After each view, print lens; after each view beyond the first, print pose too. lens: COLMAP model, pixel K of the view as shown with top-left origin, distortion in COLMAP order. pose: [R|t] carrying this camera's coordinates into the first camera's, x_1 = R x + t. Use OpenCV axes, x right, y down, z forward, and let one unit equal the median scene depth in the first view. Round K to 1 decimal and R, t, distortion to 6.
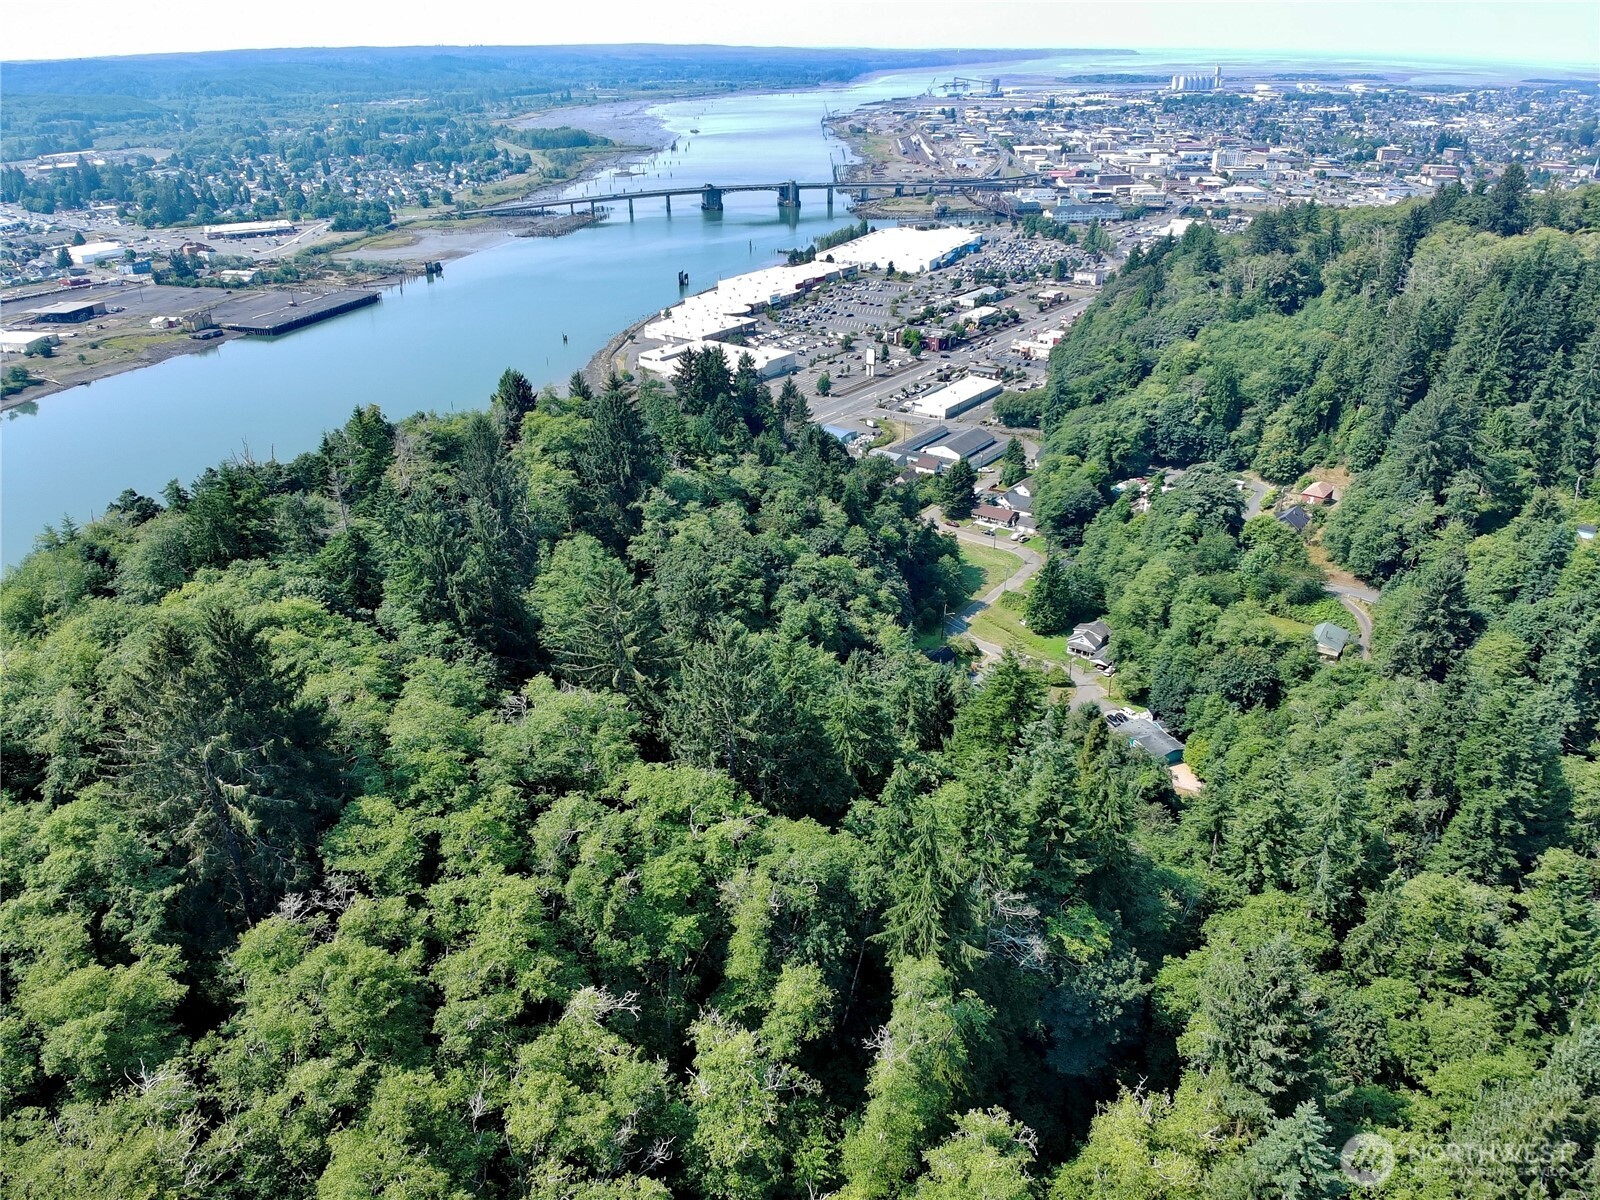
lens RADIAL K [[1142.7, 0, 761.6], [0, 1142.7, 631.6], [0, 0, 1]] dist [0.087314, -0.178227]
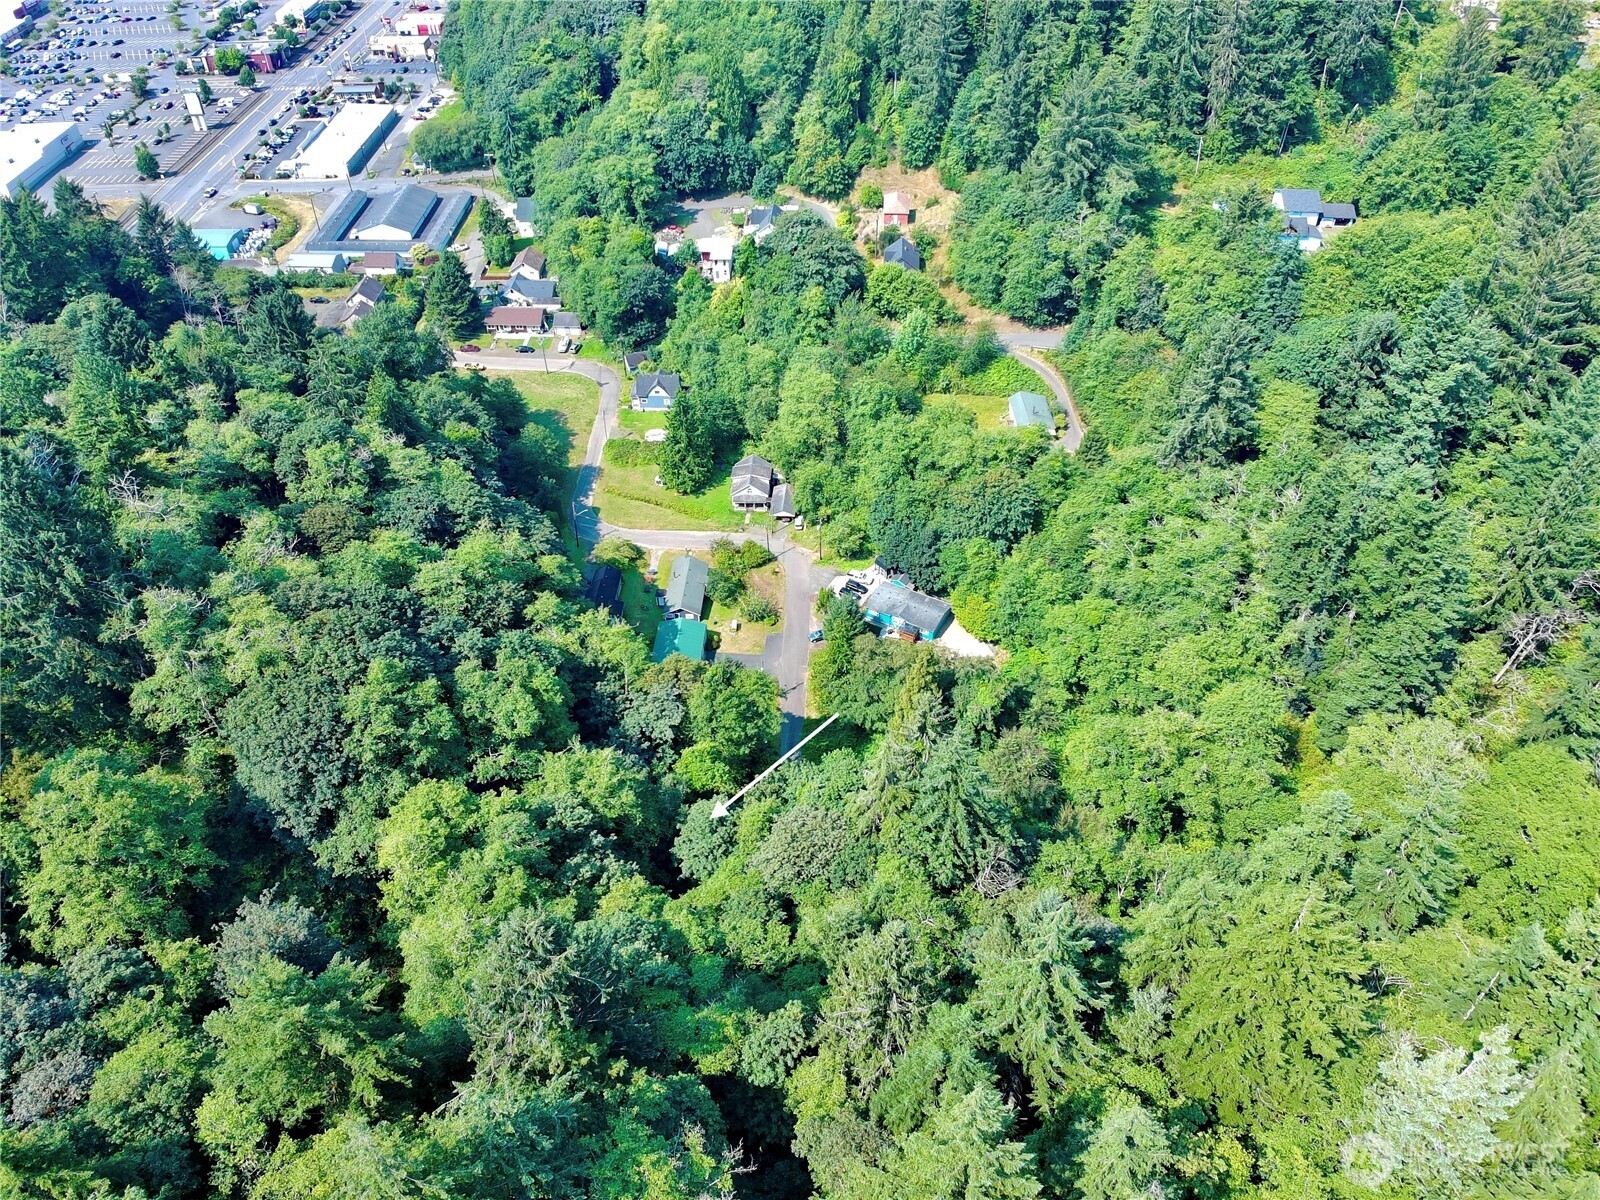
lens RADIAL K [[1142.7, 0, 796.9], [0, 1142.7, 624.1], [0, 0, 1]] dist [0.087314, -0.178227]
pose [[0.810705, -0.397697, 0.429645, -0.052038], [0.268643, 0.904743, 0.330561, -0.124948], [-0.520182, -0.152566, 0.840318, 0.249509]]
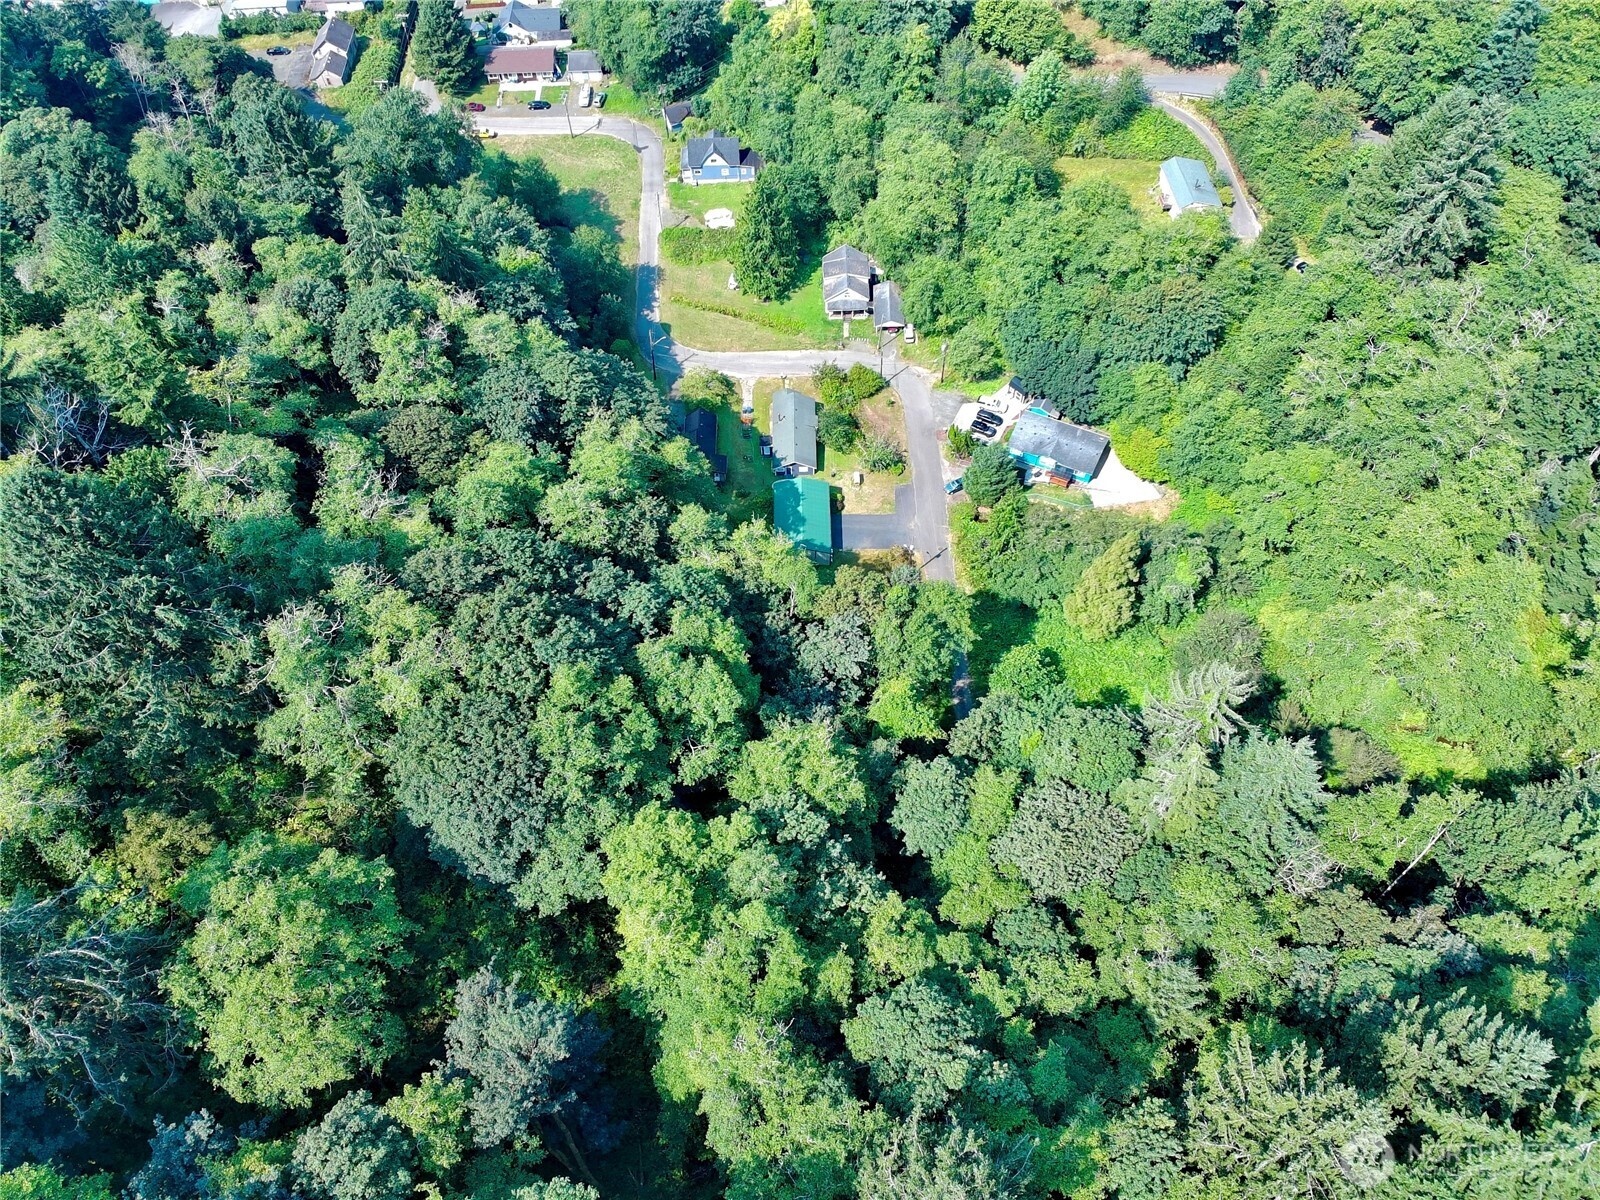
lens RADIAL K [[1142.7, 0, 790.1], [0, 1142.7, 626.0], [0, 0, 1]] dist [0.087314, -0.178227]
pose [[0.771916, -0.543404, 0.329937, -0.053152], [0.297567, 0.767472, 0.567838, -0.181640], [-0.561783, -0.340145, 0.754123, 0.361336]]
